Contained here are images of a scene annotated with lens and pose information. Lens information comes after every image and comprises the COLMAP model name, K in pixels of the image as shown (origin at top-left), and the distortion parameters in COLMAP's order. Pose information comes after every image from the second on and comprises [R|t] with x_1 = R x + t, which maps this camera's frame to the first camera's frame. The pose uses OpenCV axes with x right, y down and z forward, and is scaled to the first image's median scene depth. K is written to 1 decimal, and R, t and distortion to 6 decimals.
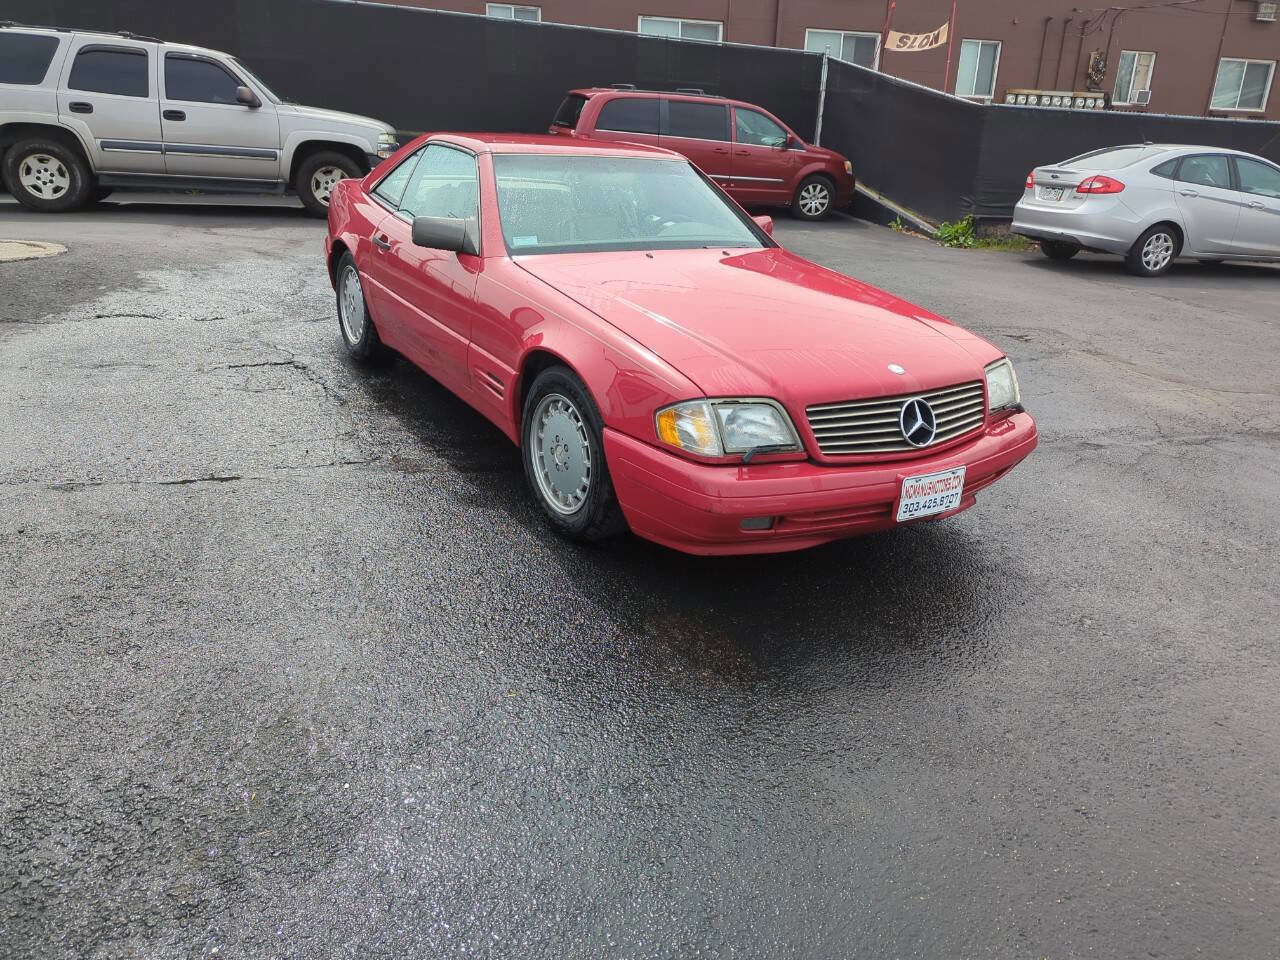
lens RADIAL K [[901.0, 0, 640.2], [0, 901.0, 469.6], [0, 0, 1]] dist [0.062606, -0.051450]
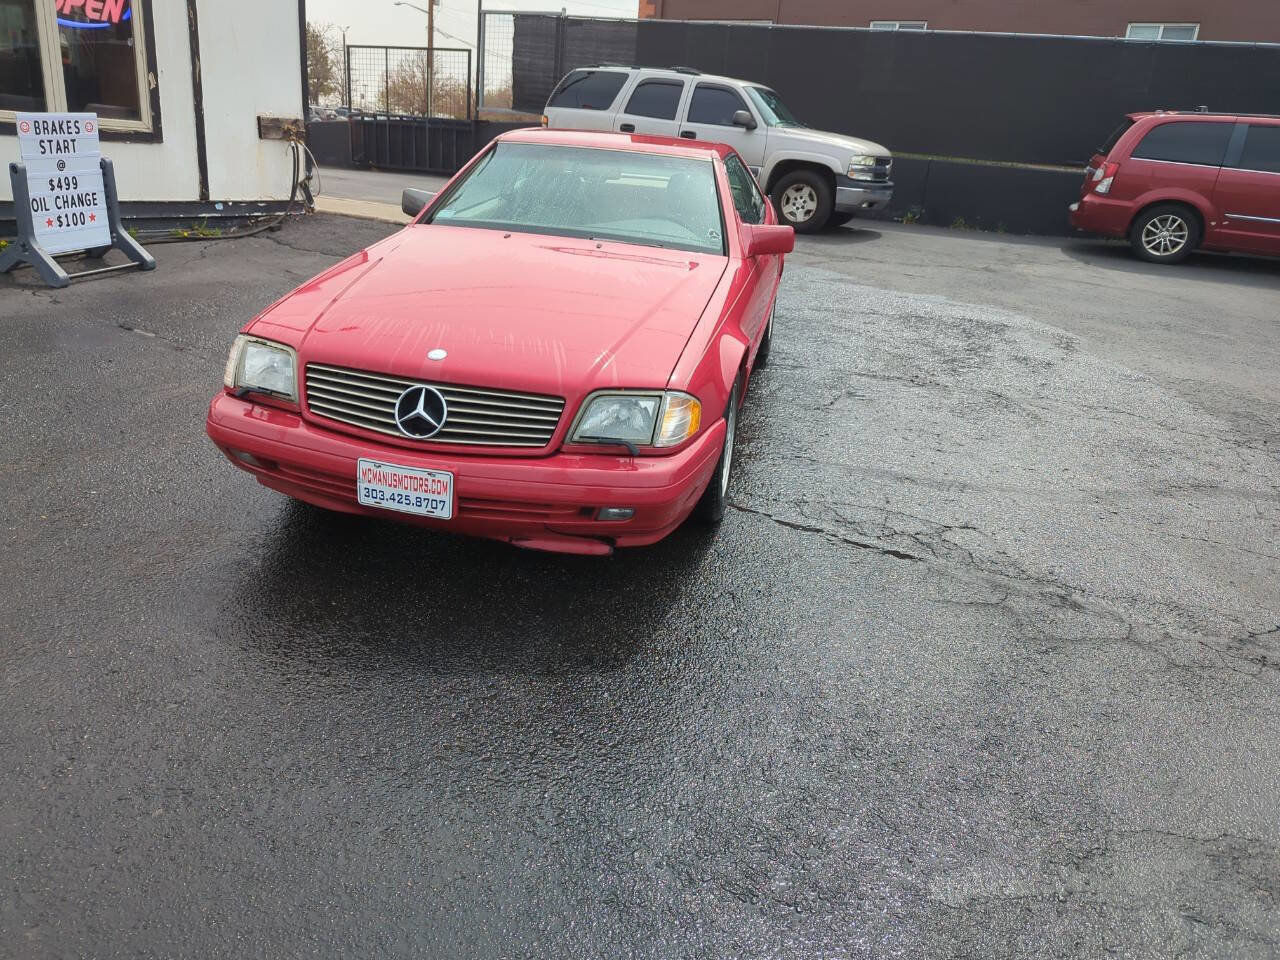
lens RADIAL K [[891.0, 0, 611.4], [0, 891.0, 475.8], [0, 0, 1]] dist [0.006933, -0.001162]
pose [[0.702671, 0.264544, -0.660507, 0.296071], [-0.281124, 0.956003, 0.083825, -0.033702], [0.653623, 0.126783, 0.746126, 0.127779]]
